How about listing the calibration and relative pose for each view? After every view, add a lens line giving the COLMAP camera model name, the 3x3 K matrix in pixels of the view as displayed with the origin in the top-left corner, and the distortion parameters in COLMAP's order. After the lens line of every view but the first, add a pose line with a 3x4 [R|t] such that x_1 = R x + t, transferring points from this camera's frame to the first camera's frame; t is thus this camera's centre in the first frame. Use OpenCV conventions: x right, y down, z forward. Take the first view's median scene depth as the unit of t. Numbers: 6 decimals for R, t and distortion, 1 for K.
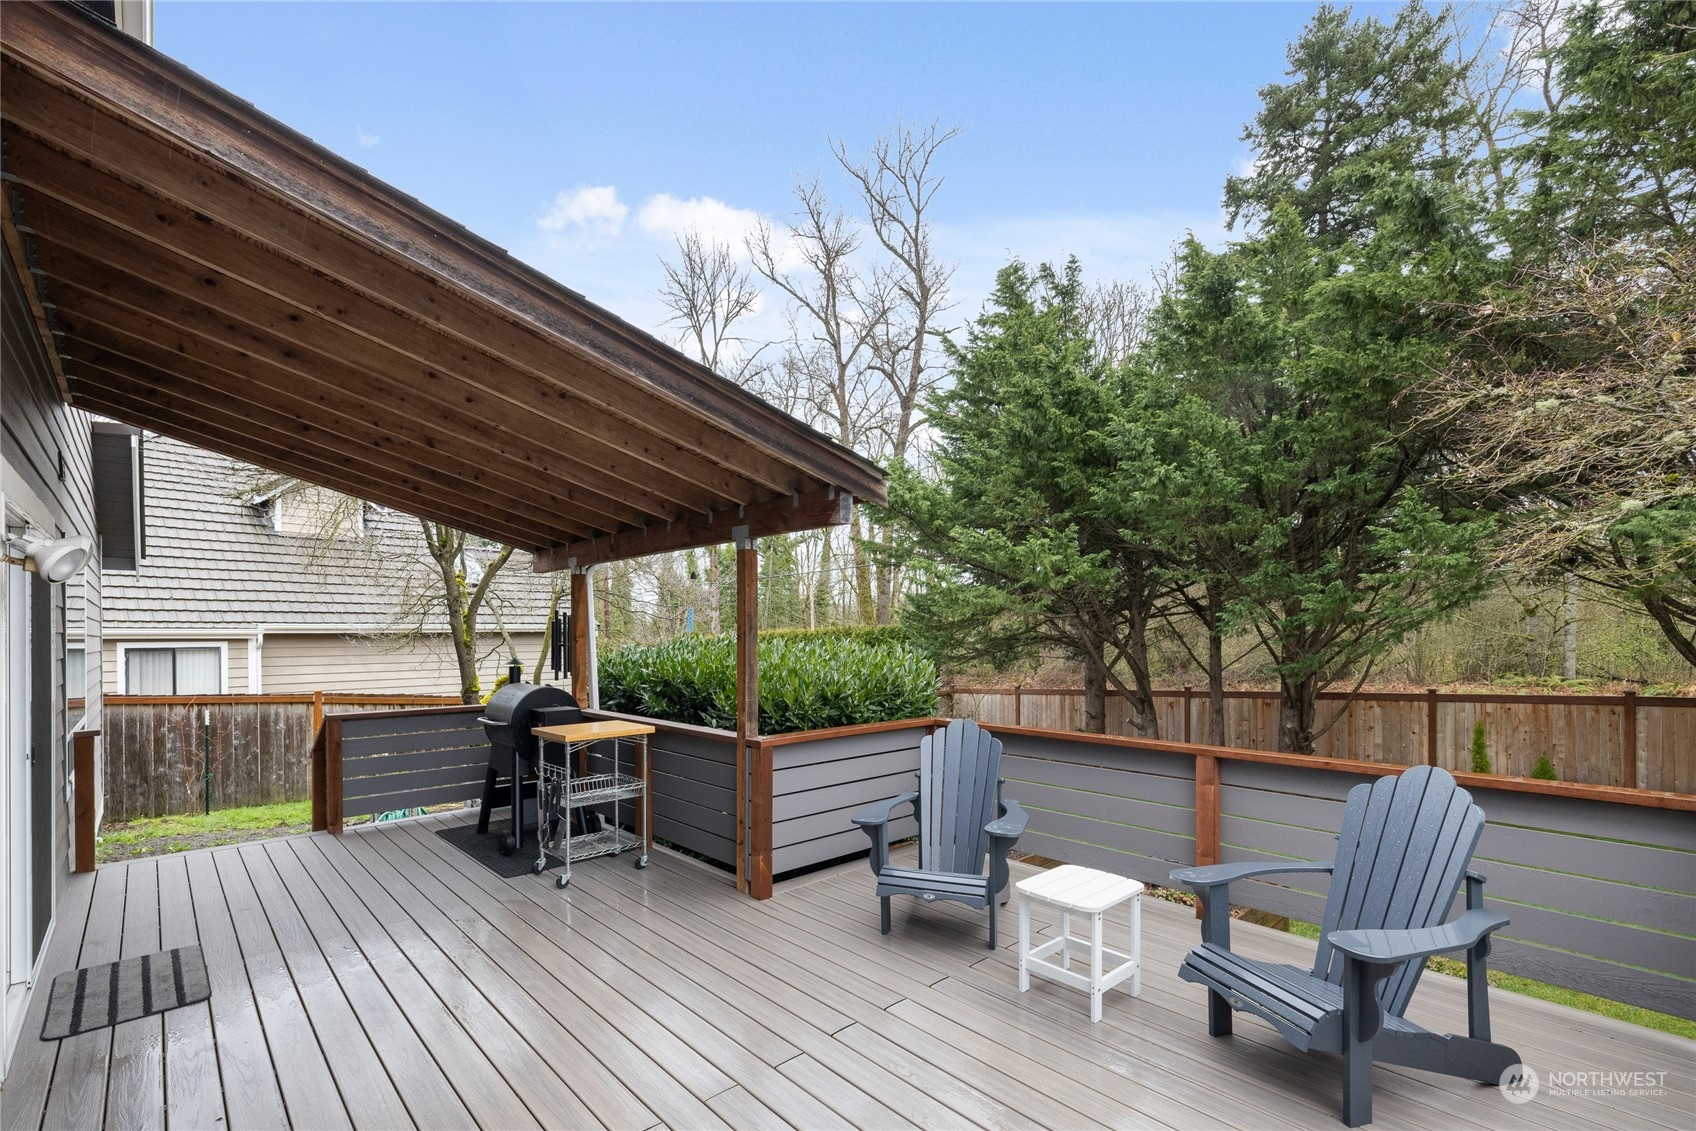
lens RADIAL K [[668.0, 0, 816.4], [0, 668.0, 641.5], [0, 0, 1]] dist [-0.001469, 0.000164]
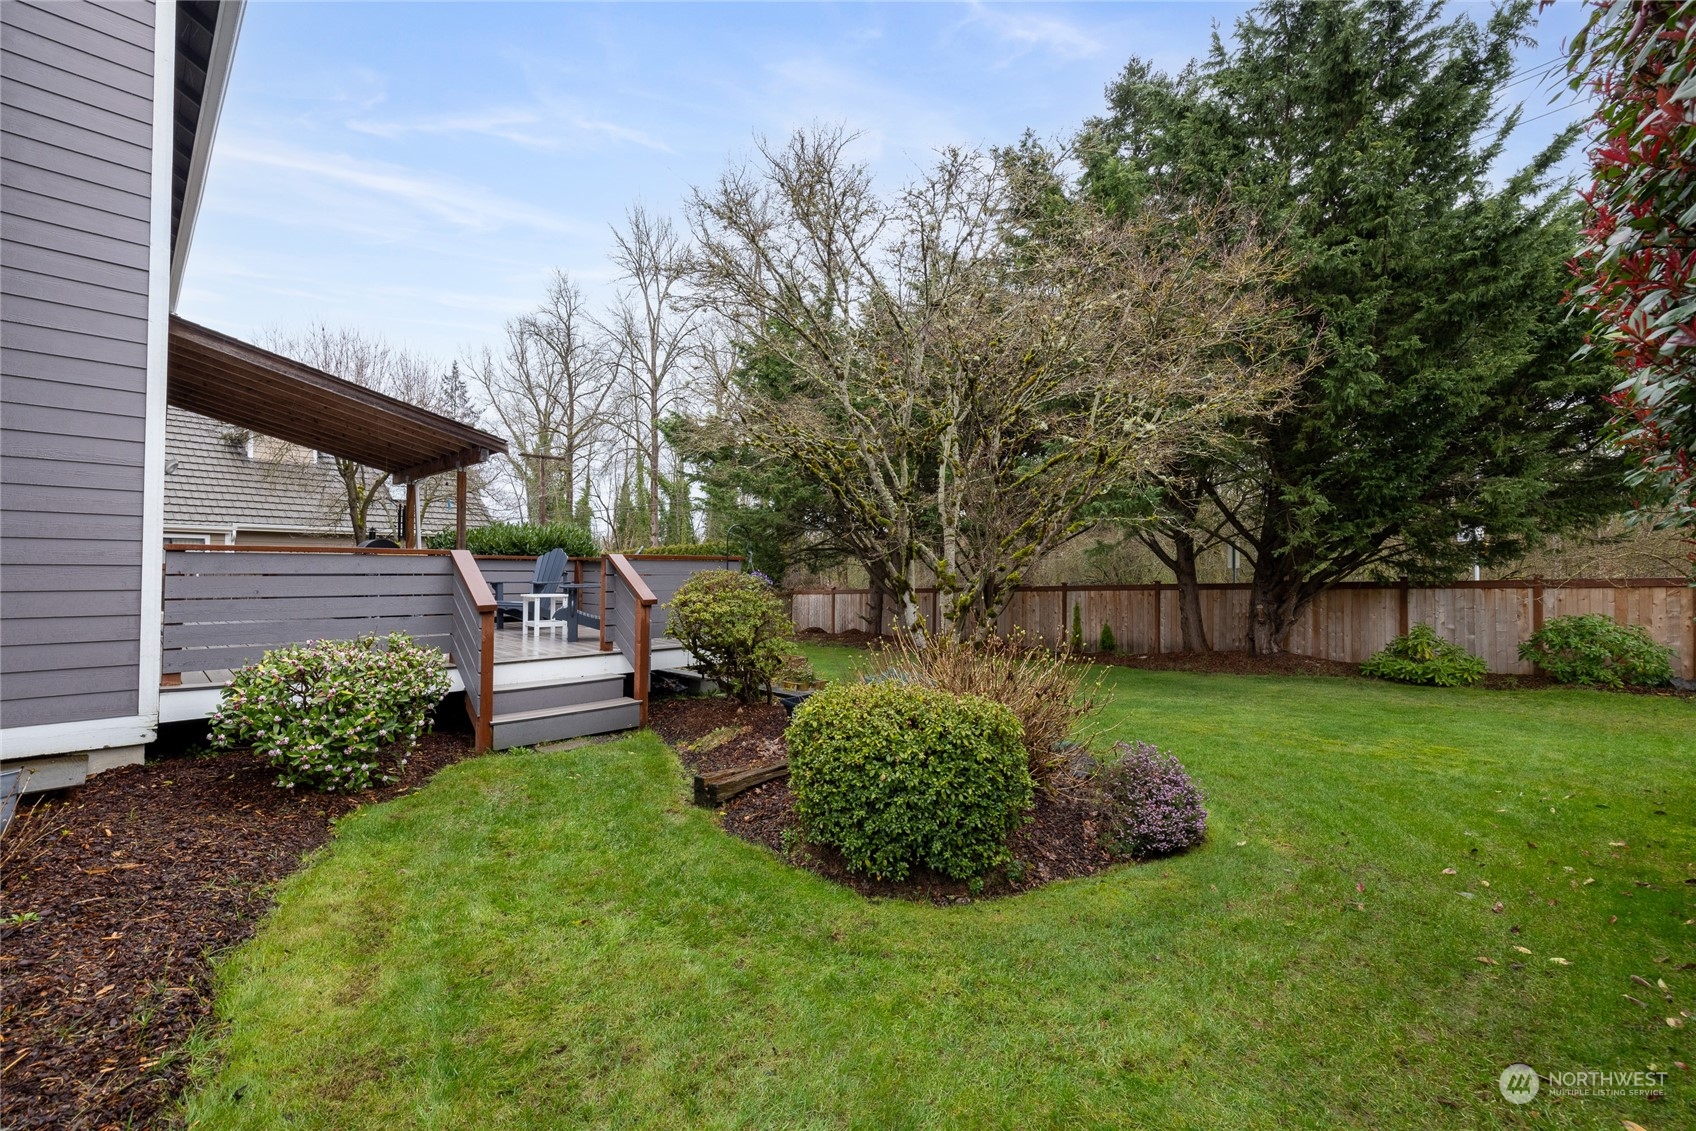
lens RADIAL K [[668.0, 0, 849.4], [0, 668.0, 568.4], [0, 0, 1]] dist [-0.001469, 0.000164]
pose [[0.998633, 0.014084, 0.050331, 0.367215], [-0.013318, 0.999791, -0.015539, 0.068491], [-0.050540, 0.014847, 0.998612, -0.439511]]
